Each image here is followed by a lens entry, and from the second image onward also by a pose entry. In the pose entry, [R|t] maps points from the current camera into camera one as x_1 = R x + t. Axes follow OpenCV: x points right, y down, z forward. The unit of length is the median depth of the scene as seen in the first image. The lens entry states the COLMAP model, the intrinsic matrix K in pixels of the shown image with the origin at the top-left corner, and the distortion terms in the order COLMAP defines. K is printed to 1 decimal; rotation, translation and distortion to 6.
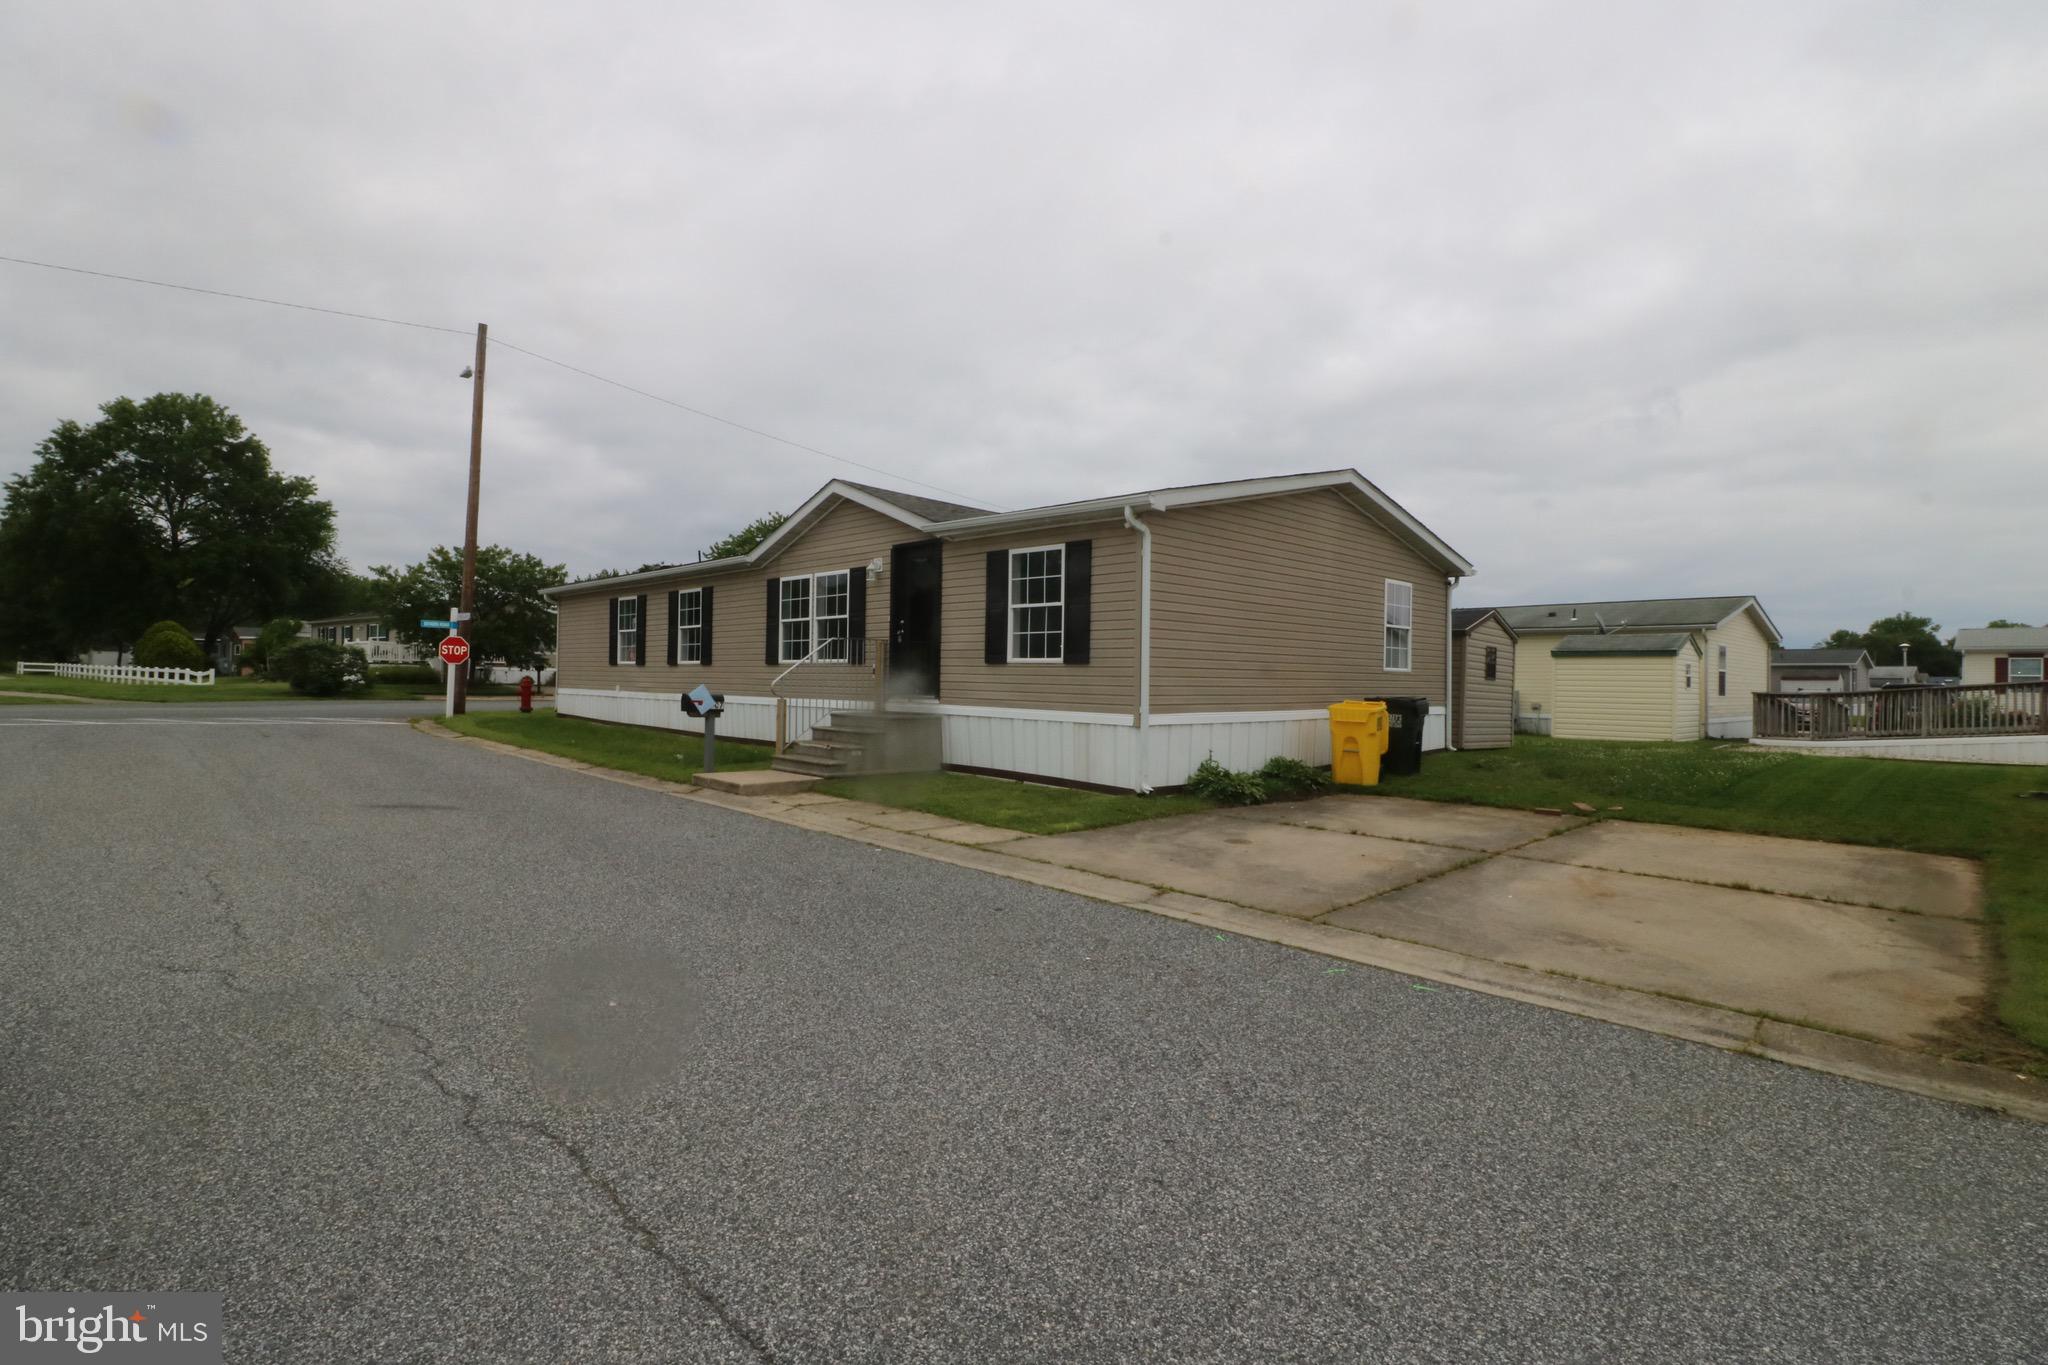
lens RADIAL K [[952.6, 0, 1027.5], [0, 952.6, 678.4], [0, 0, 1]] dist [-0.015437, -0.005797]
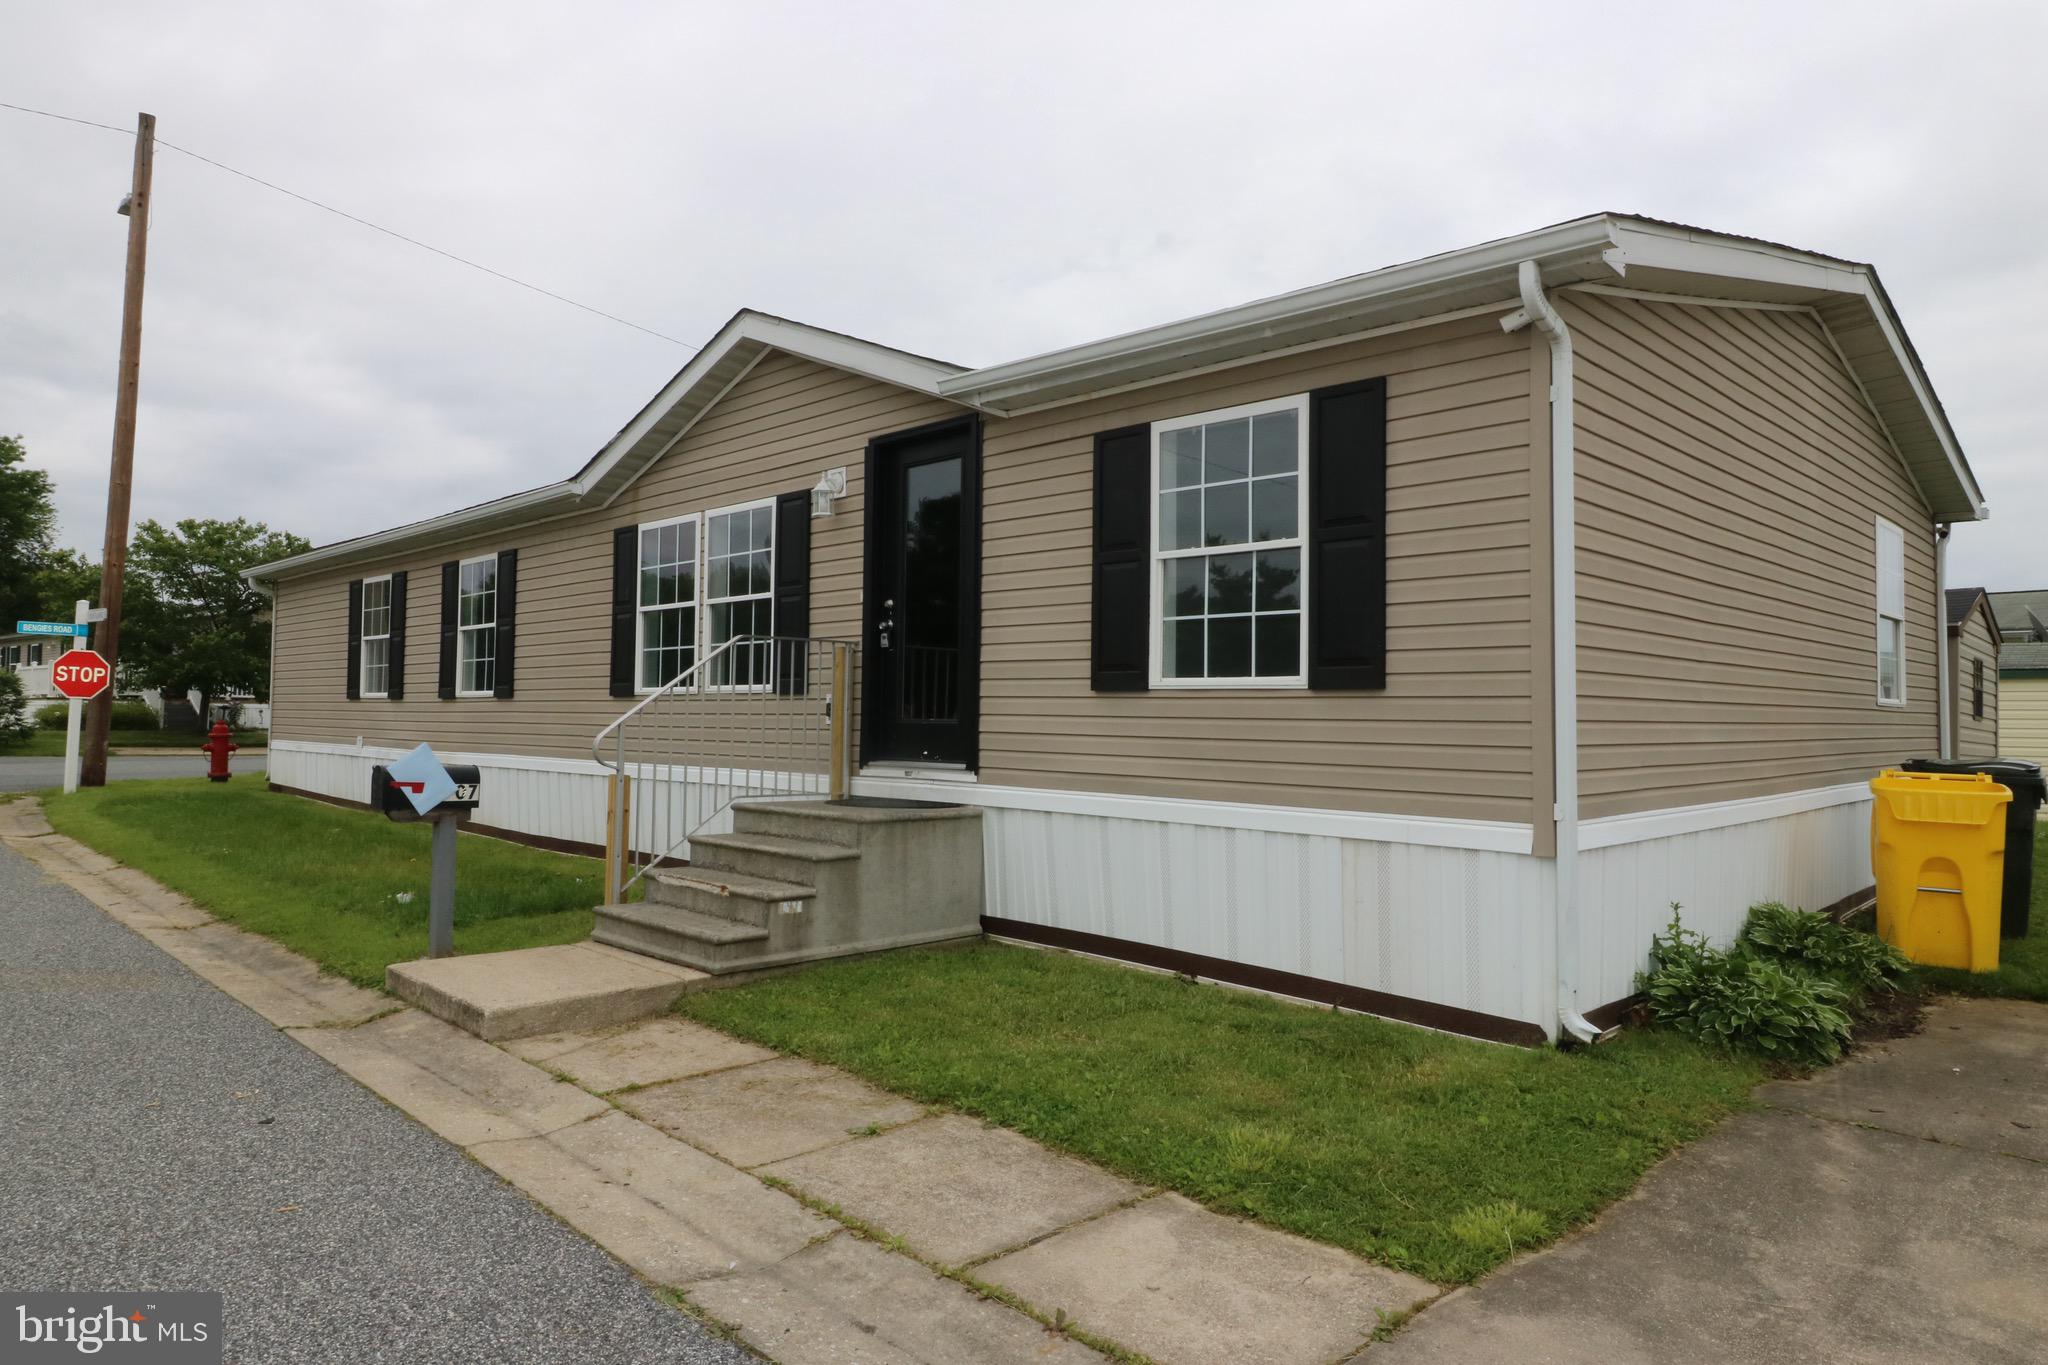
lens RADIAL K [[1279.6, 0, 1019.9], [0, 1279.6, 678.9], [0, 0, 1]] dist [-0.014990, -0.000404]
pose [[0.999988, -0.003492, 0.003504, -0.069101], [0.003594, 0.999556, -0.029562, -0.003673], [-0.003399, 0.029574, 0.999557, 0.371063]]
